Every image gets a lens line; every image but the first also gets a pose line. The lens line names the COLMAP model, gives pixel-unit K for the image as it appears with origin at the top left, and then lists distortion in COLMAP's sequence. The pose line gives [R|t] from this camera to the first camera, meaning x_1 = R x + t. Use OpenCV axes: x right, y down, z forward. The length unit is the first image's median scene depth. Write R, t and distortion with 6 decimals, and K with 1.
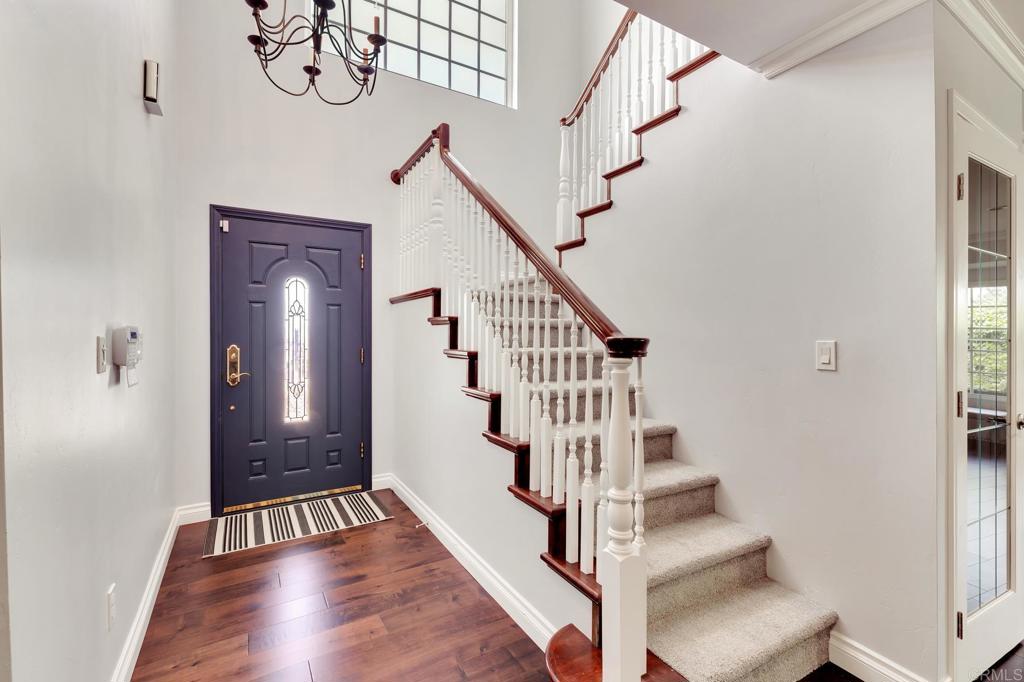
lens RADIAL K [[440.3, 0, 511.4], [0, 440.3, 337.6], [0, 0, 1]] dist [-0.001030, -0.000042]
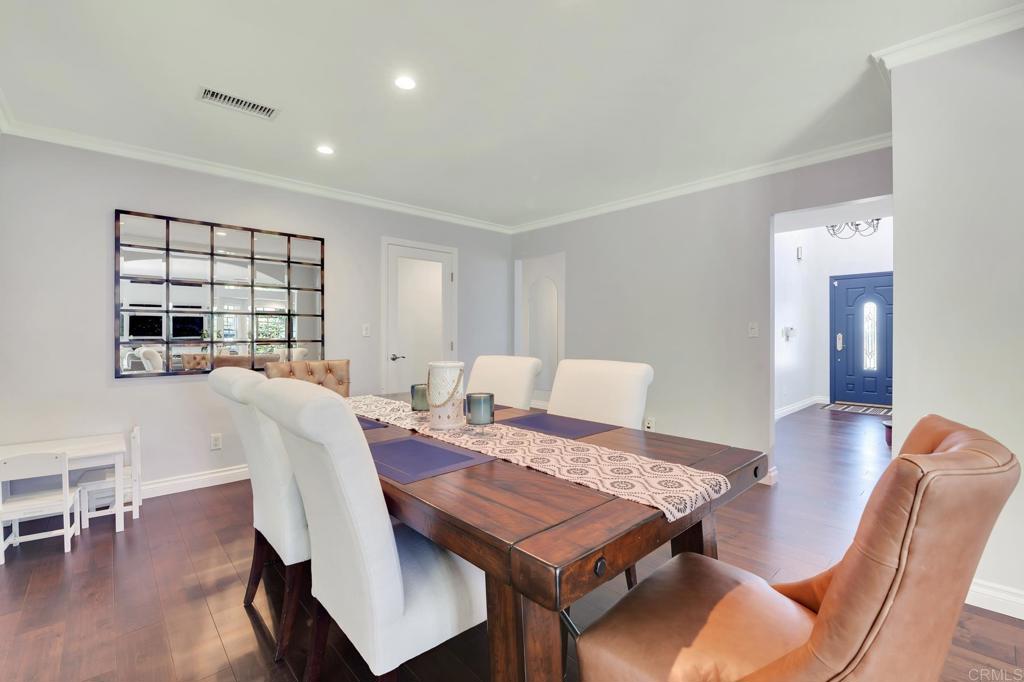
lens RADIAL K [[440.3, 0, 512.6], [0, 440.3, 343.3], [0, 0, 1]] dist [-0.001030, -0.000042]
pose [[0.192334, 0.003418, -0.981324, 1.370007], [0.005230, 0.999976, 0.004508, 0.049930], [0.981316, -0.005999, 0.192311, -1.195984]]
